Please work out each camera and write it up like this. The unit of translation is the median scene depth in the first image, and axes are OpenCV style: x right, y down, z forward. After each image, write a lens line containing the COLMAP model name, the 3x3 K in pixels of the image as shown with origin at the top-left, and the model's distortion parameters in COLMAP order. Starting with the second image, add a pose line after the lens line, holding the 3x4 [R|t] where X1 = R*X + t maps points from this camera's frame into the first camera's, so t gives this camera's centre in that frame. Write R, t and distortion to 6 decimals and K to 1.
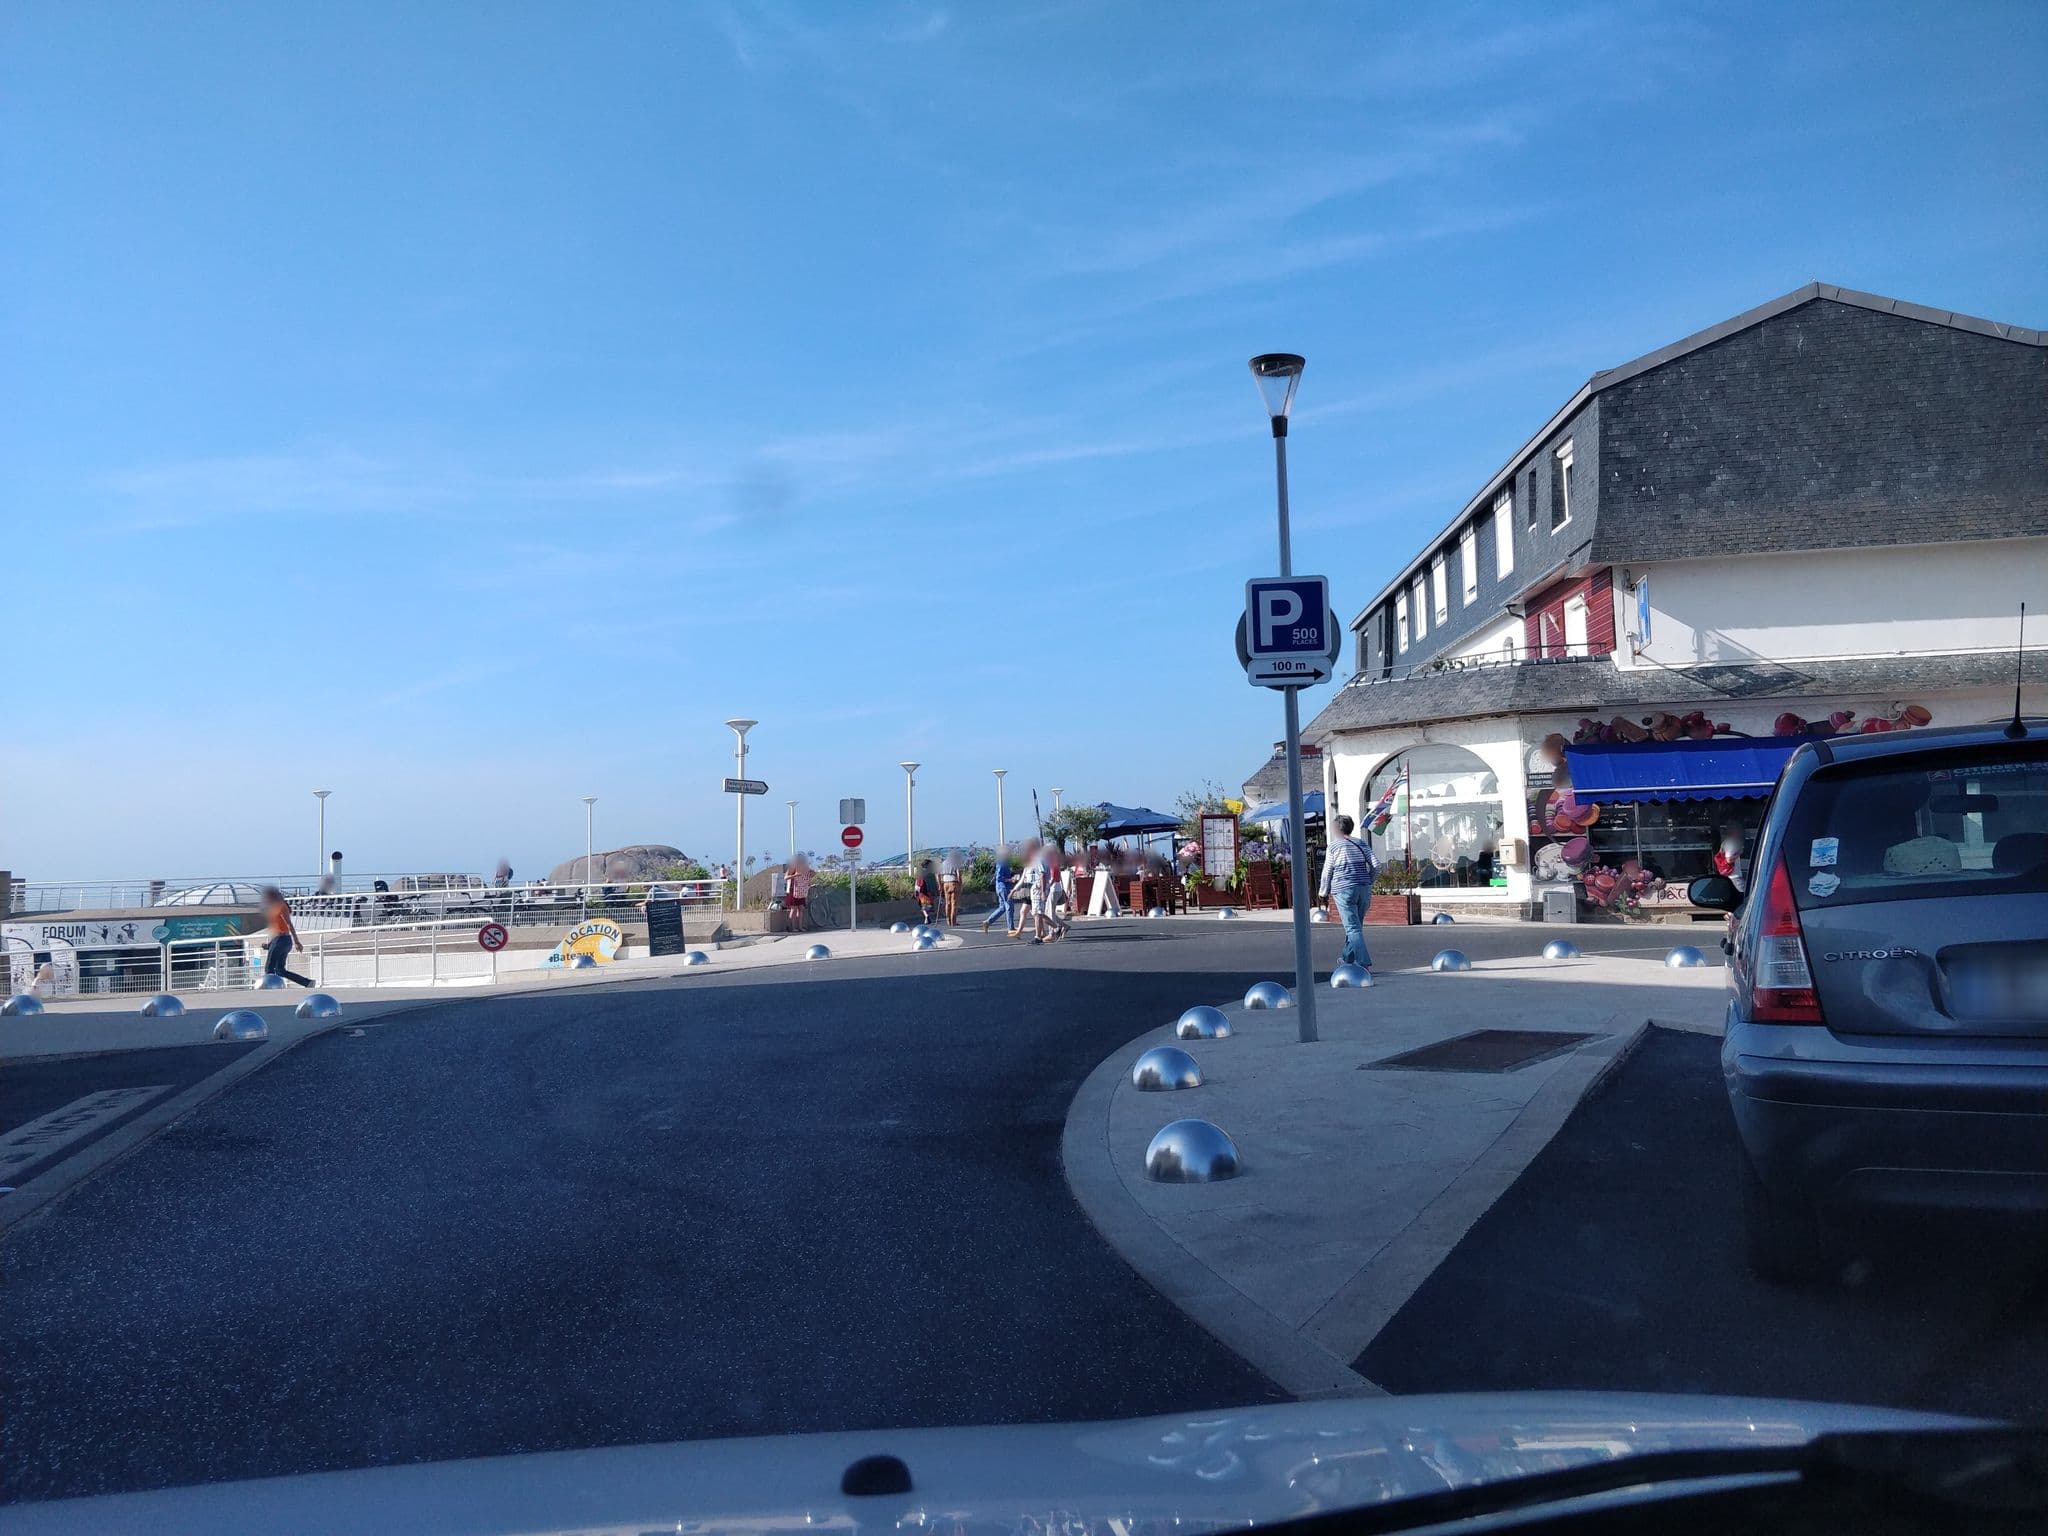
lens RADIAL K [[1632.6, 0, 1028.9], [0, 1632.6, 664.9], [0, 0, 1]] dist [0.102646, -0.265888]
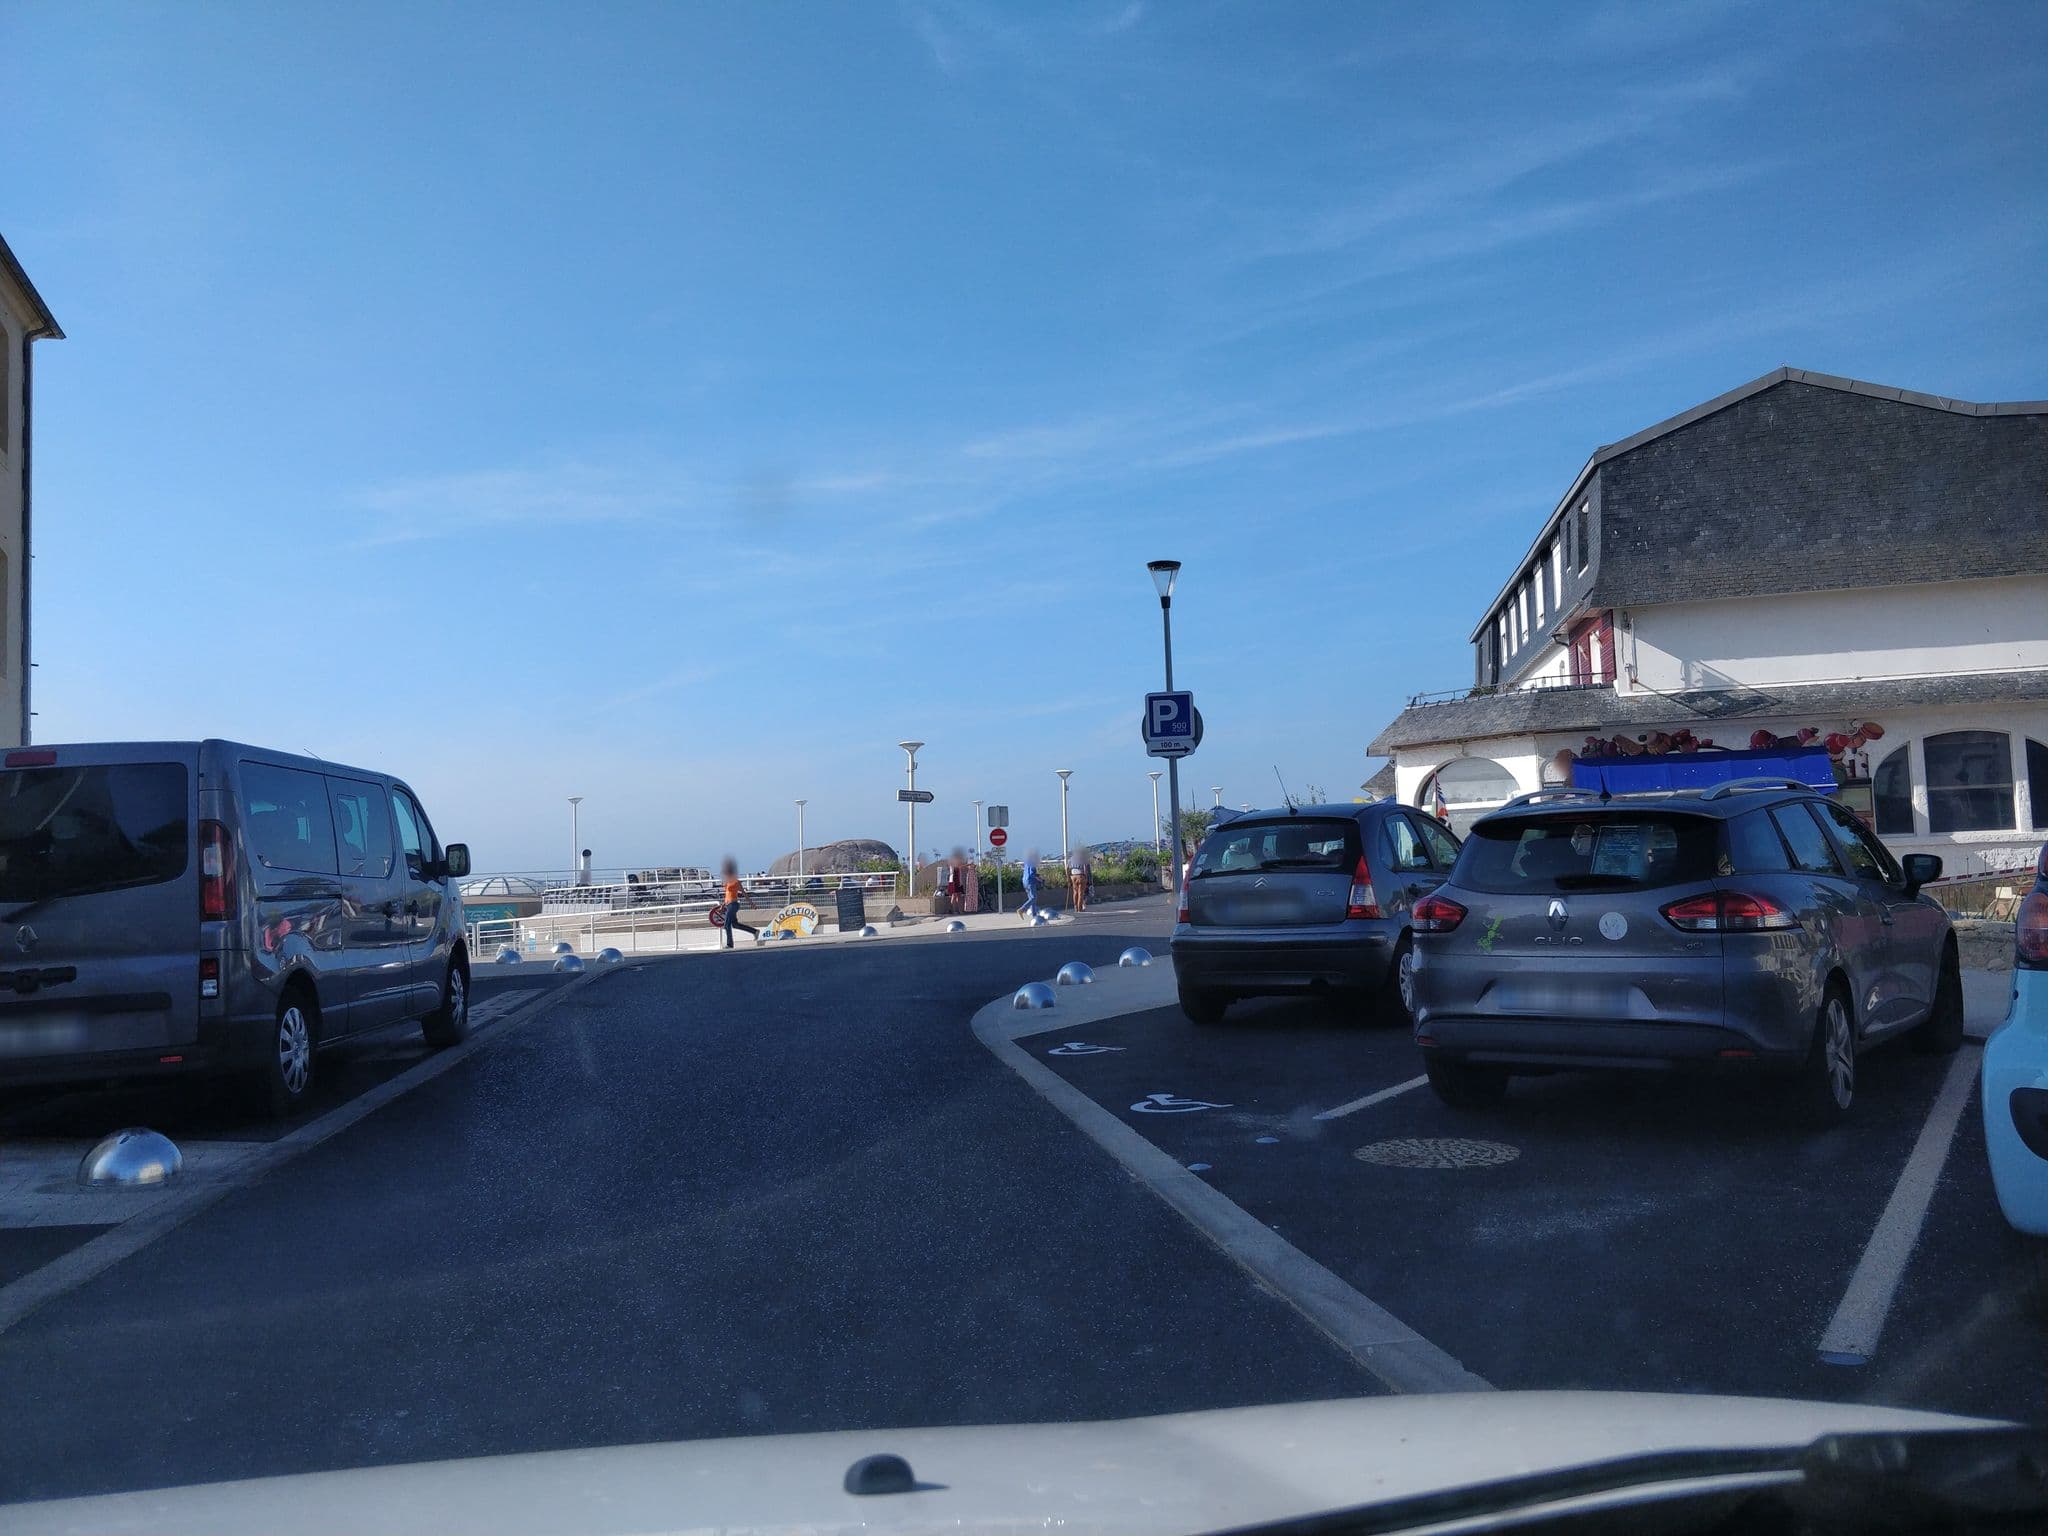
lens RADIAL K [[1632.6, 0, 1028.9], [0, 1632.6, 664.9], [0, 0, 1]] dist [0.102646, -0.265888]
pose [[0.991944, -0.020081, -0.125079, 0.080010], [0.020691, 0.999779, 0.003581, -0.032132], [0.124980, -0.006140, 0.992140, -0.245786]]
